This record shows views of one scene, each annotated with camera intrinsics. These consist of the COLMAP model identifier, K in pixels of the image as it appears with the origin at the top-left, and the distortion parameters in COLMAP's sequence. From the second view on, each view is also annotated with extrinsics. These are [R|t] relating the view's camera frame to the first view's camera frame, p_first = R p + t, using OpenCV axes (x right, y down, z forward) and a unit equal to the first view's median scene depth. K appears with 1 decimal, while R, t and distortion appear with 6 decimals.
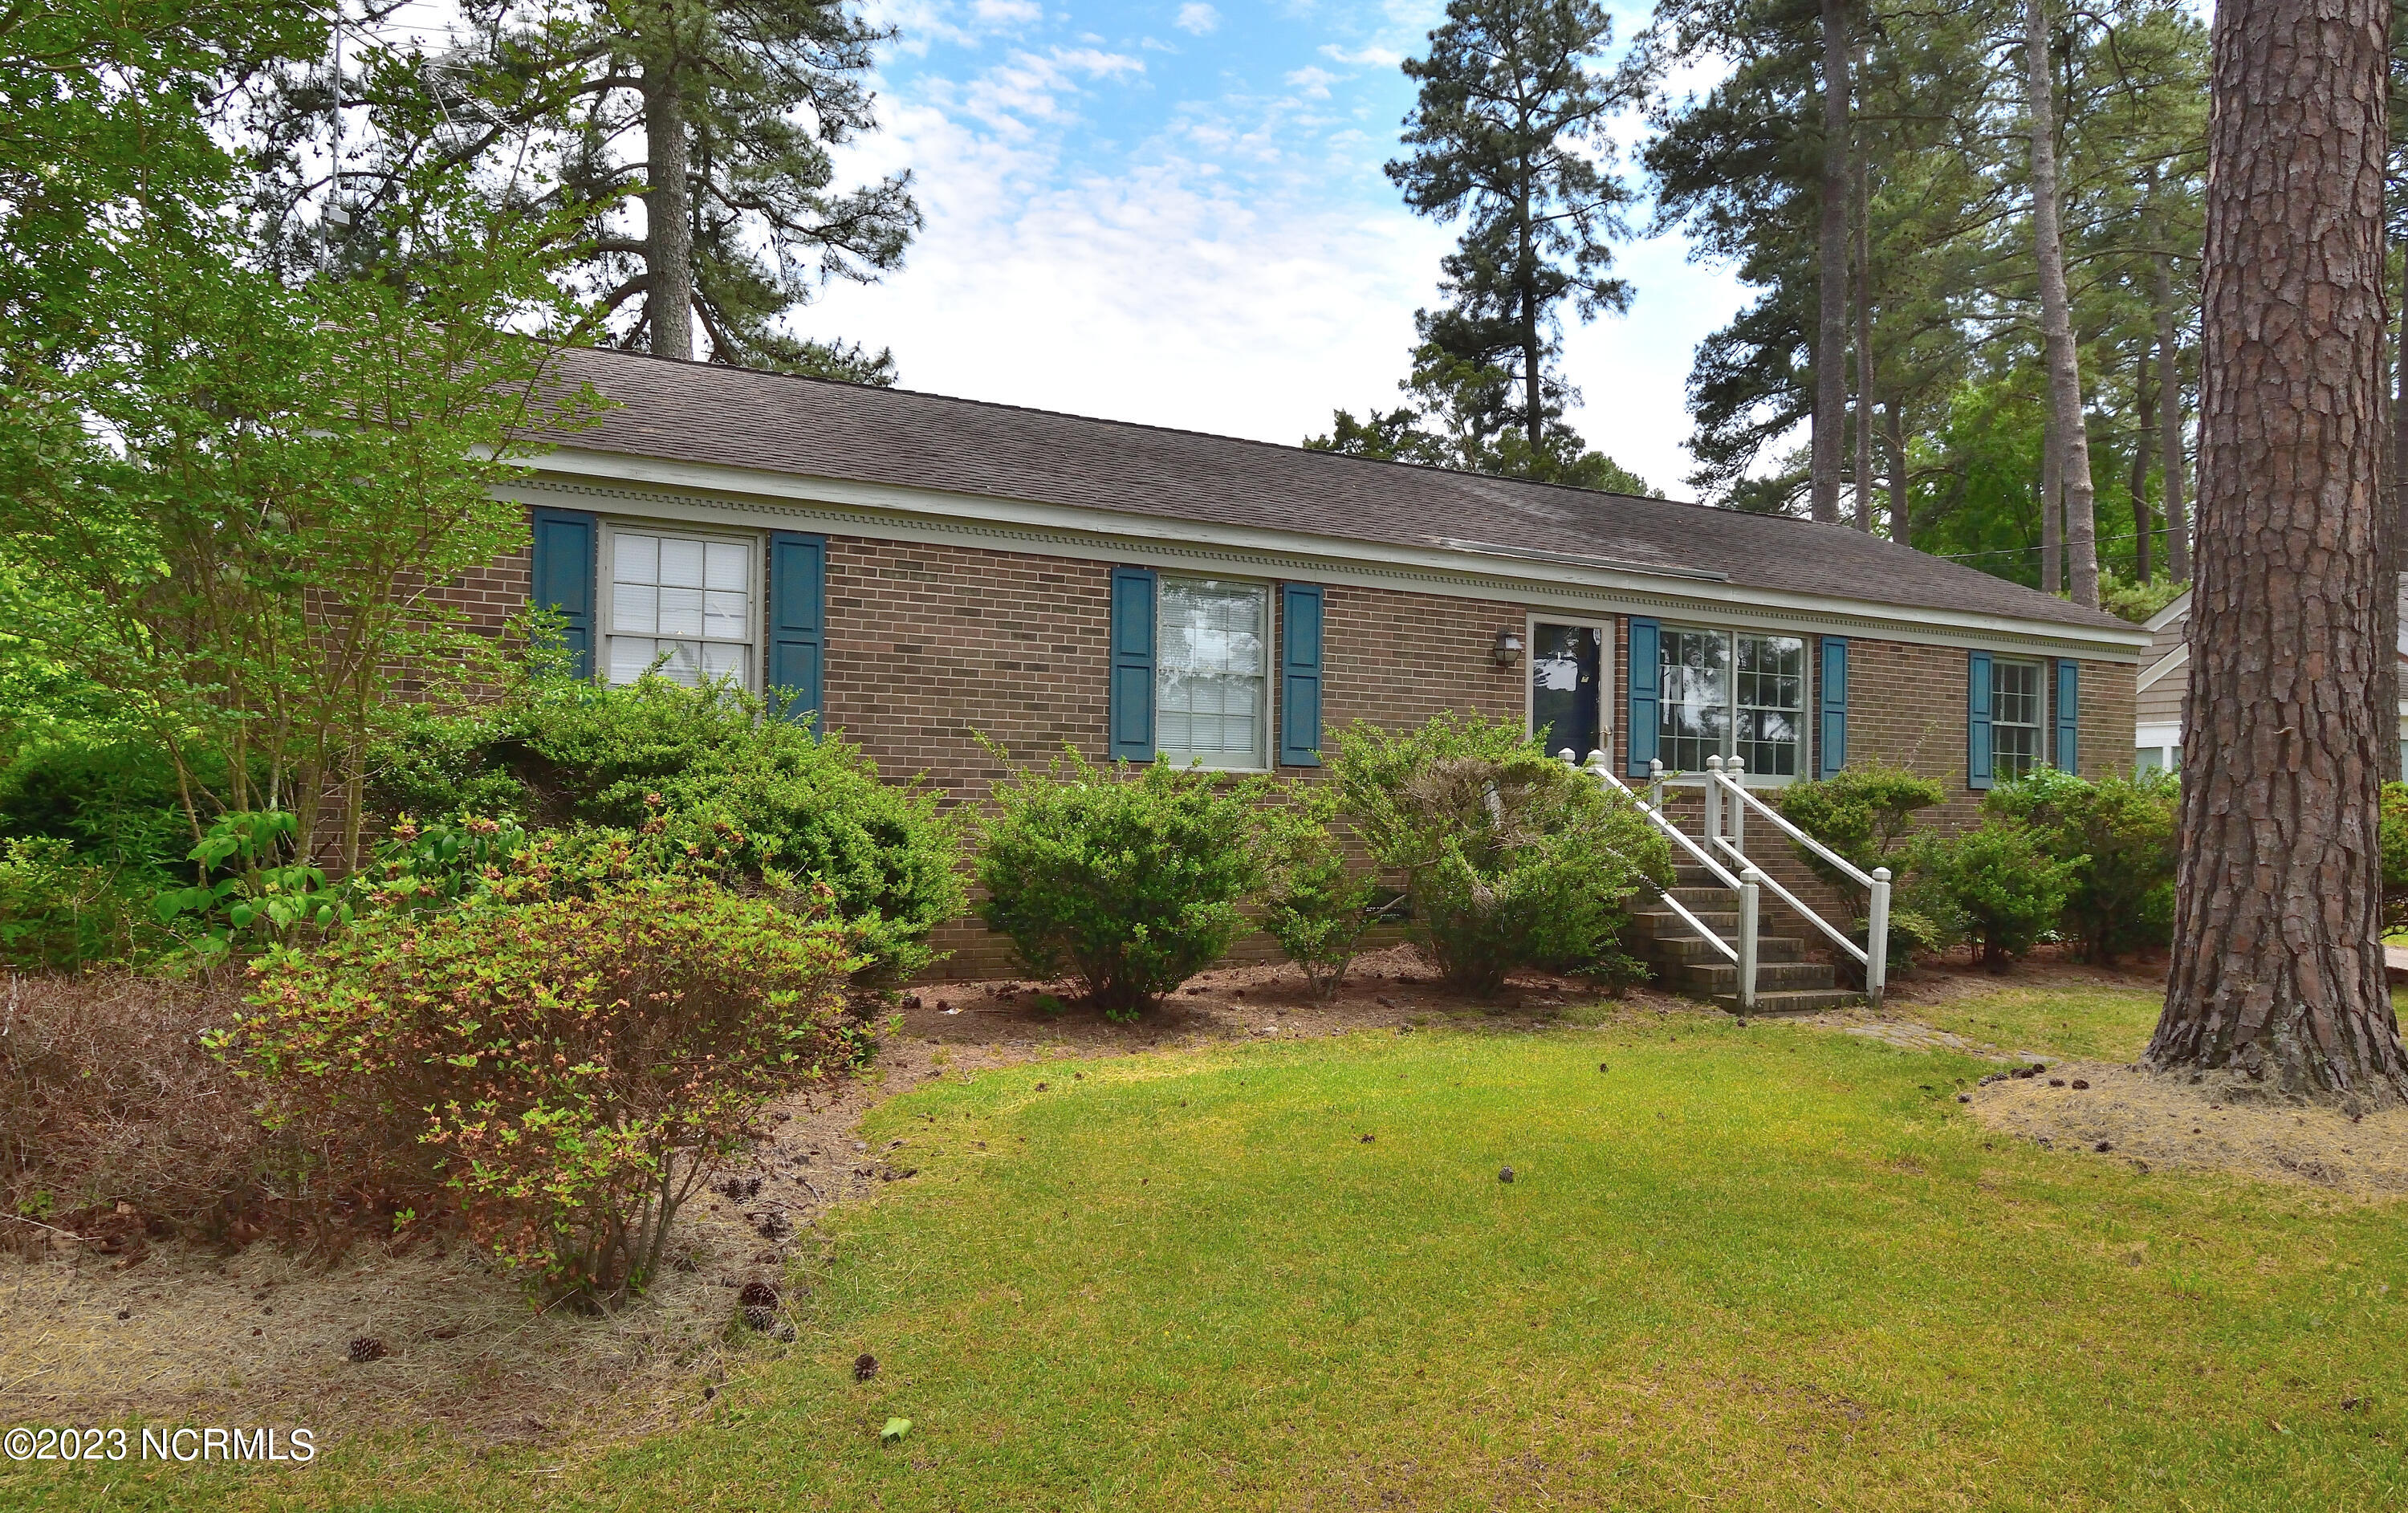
lens RADIAL K [[1416.2, 0, 1231.2], [0, 1416.2, 765.2], [0, 0, 1]] dist [-0.004012, 0.000300]
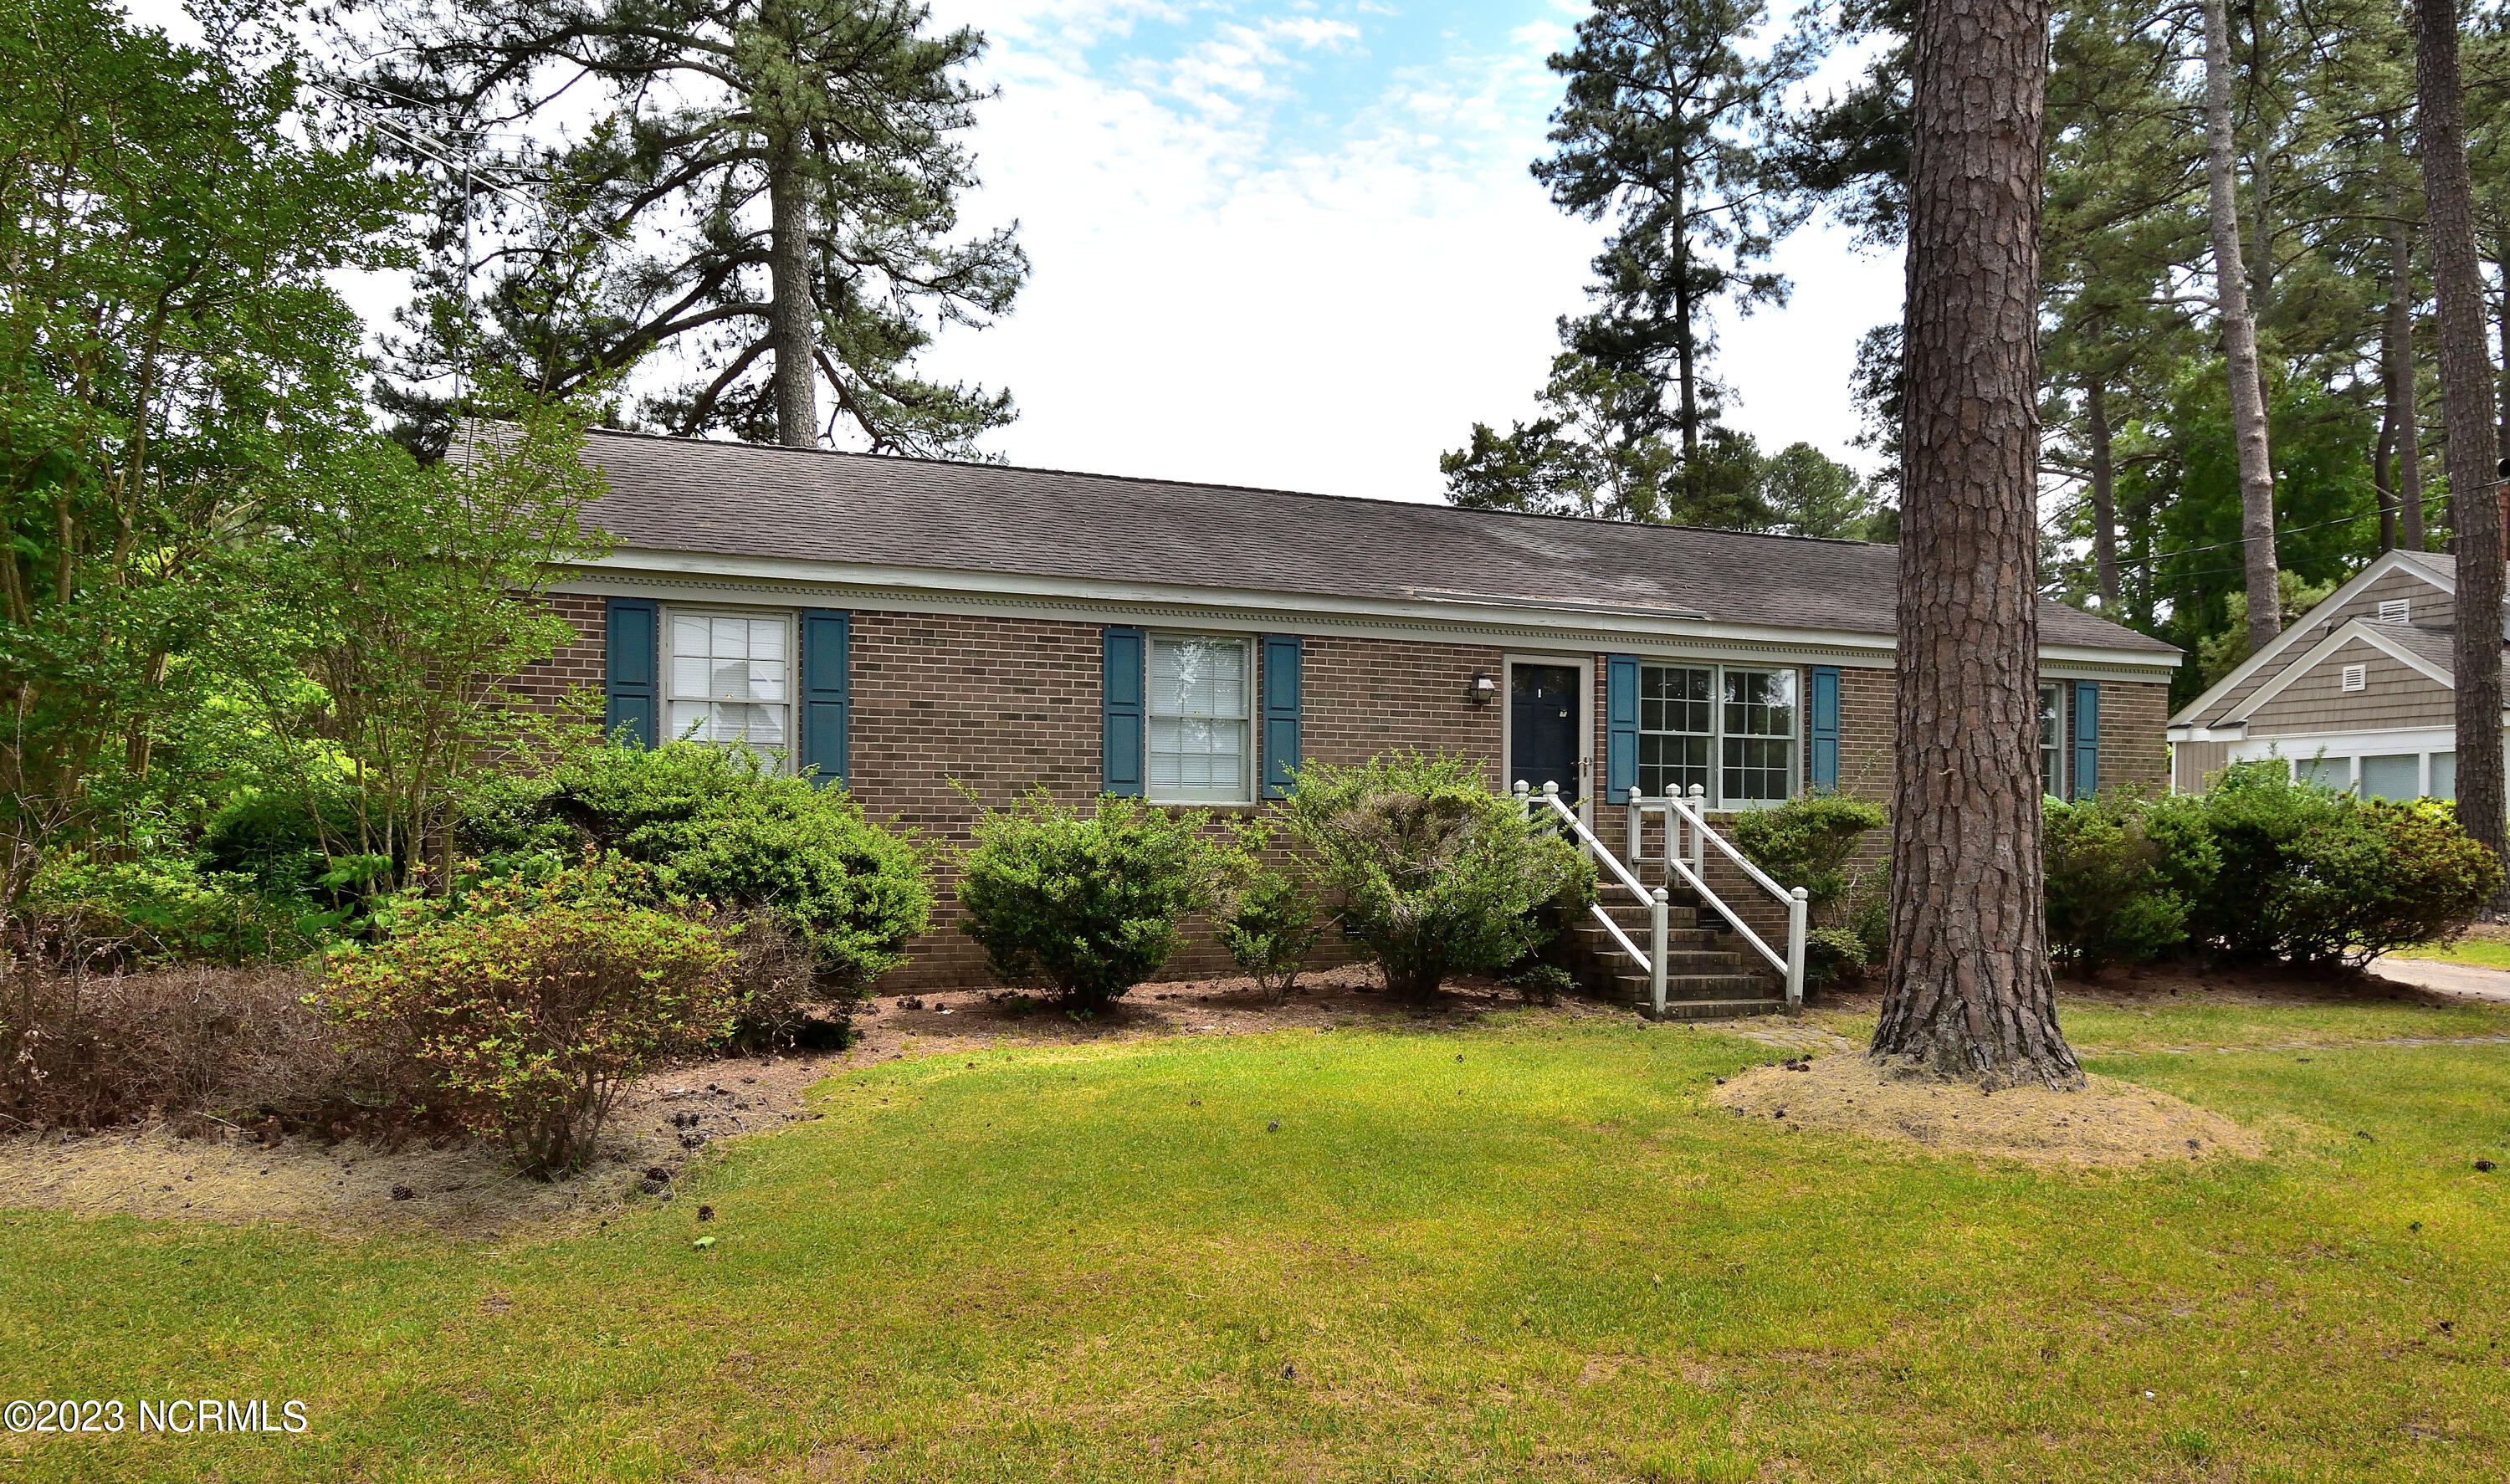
lens RADIAL K [[1464.8, 0, 1255.0], [0, 1464.8, 803.4], [0, 0, 1]] dist [-0.007831, -0.000412]
pose [[0.994467, -0.011016, -0.104467, 0.163416], [0.012363, 0.999848, 0.012257, -0.011513], [0.104317, -0.013481, 0.994453, -0.167180]]
